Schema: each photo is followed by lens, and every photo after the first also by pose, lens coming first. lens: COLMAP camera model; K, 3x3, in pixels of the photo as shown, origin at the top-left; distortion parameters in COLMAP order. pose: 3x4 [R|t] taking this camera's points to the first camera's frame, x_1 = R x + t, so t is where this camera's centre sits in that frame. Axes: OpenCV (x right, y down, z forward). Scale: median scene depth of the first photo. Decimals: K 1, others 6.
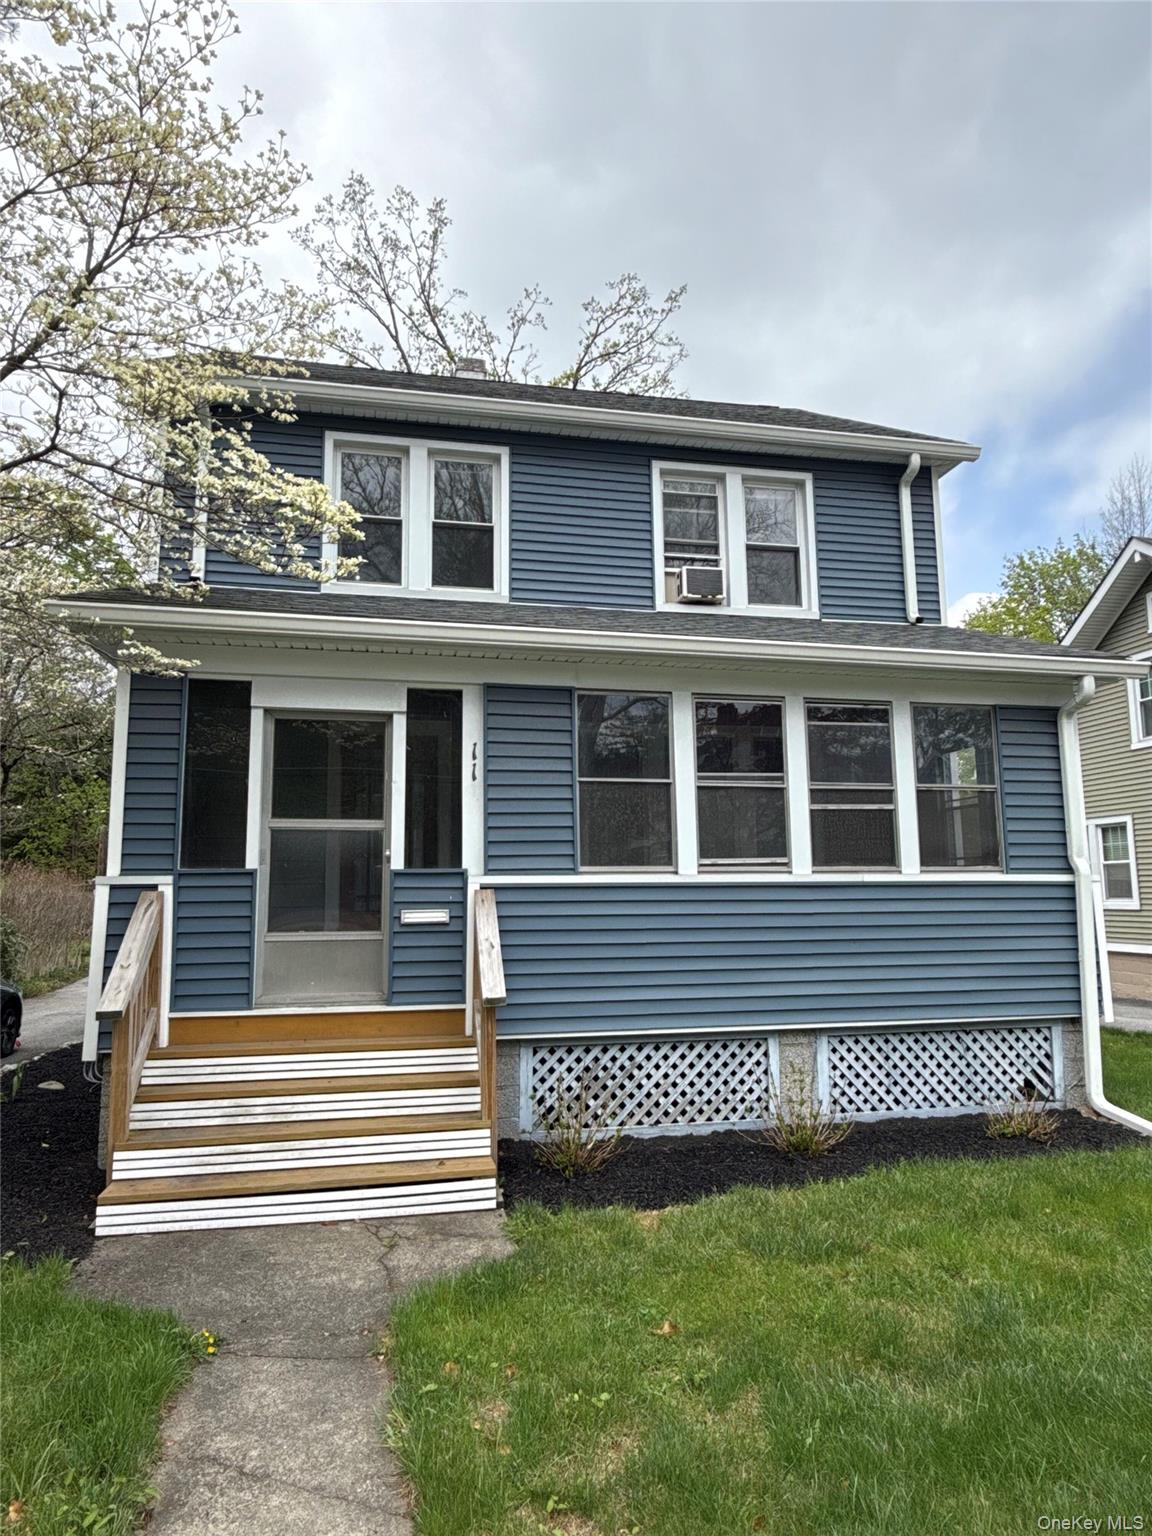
lens RADIAL K [[940.7, 0, 574.8], [0, 940.7, 770.3], [0, 0, 1]] dist [0.003240, -0.003270]
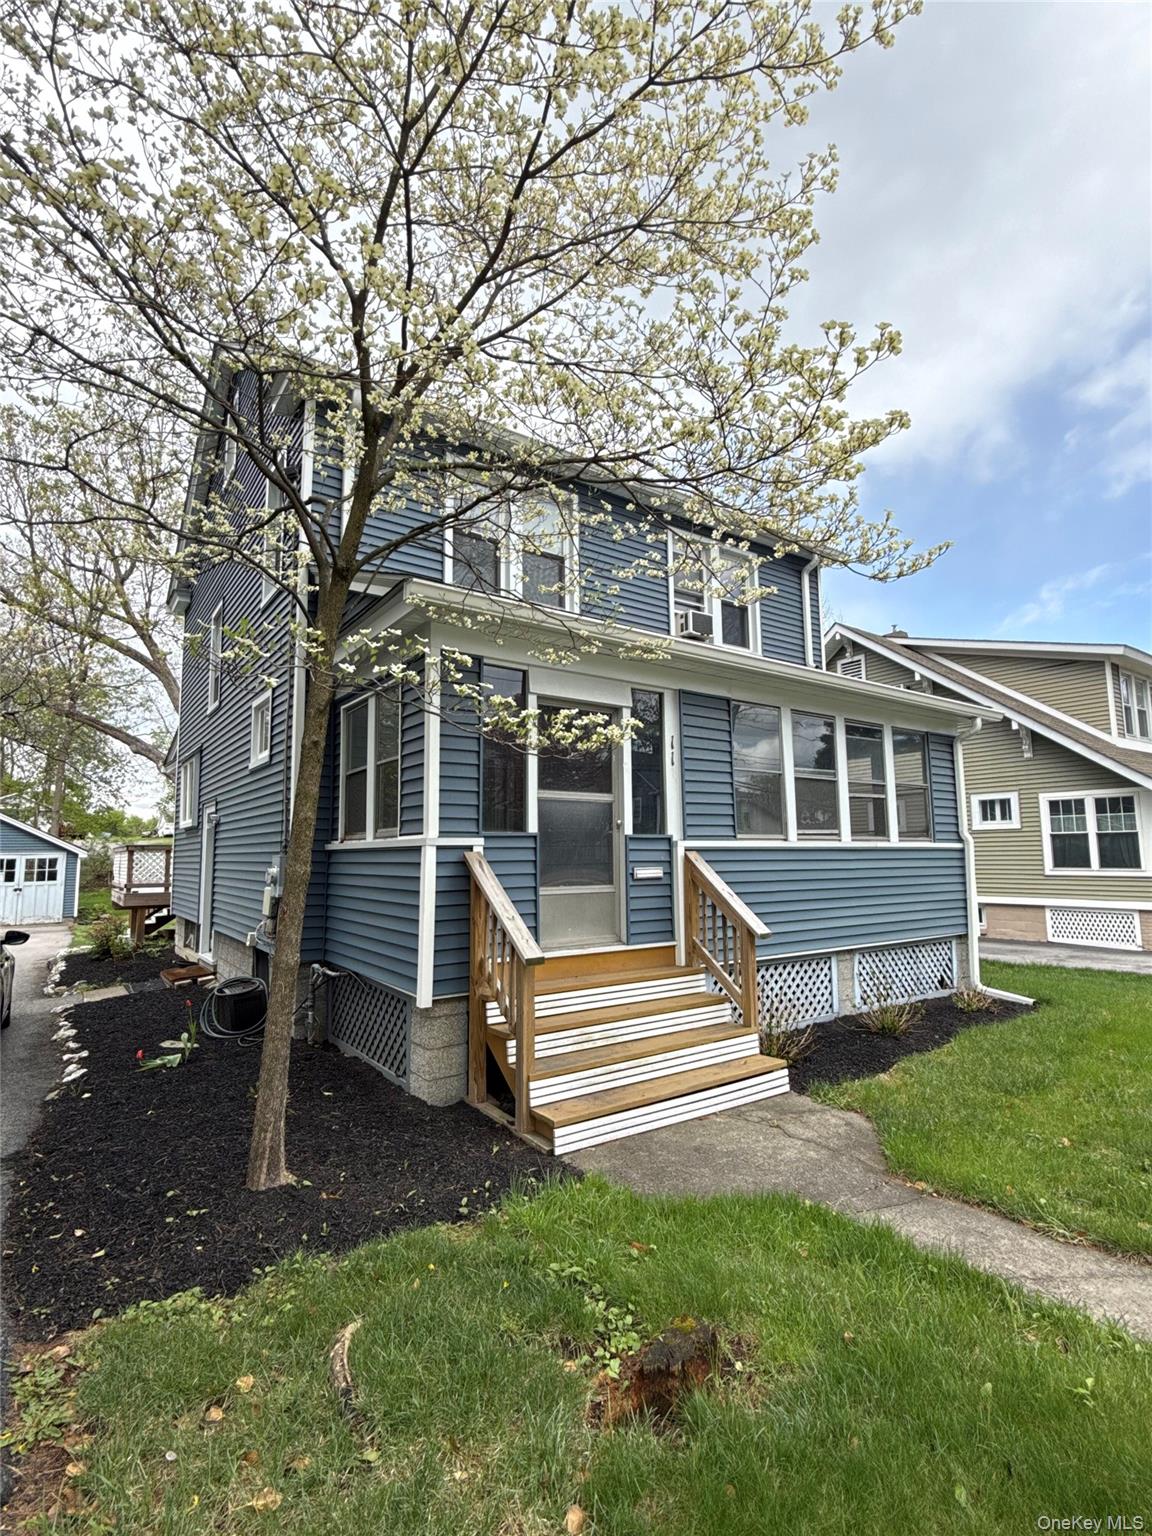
lens RADIAL K [[746.7, 0, 578.4], [0, 746.7, 768.0], [0, 0, 1]] dist [0.001503, 0.001073]
pose [[0.916596, 0.047769, 0.396951, -0.632263], [-0.051841, 0.998655, -0.000473, 0.021692], [-0.396440, -0.020145, 0.917840, 0.129107]]
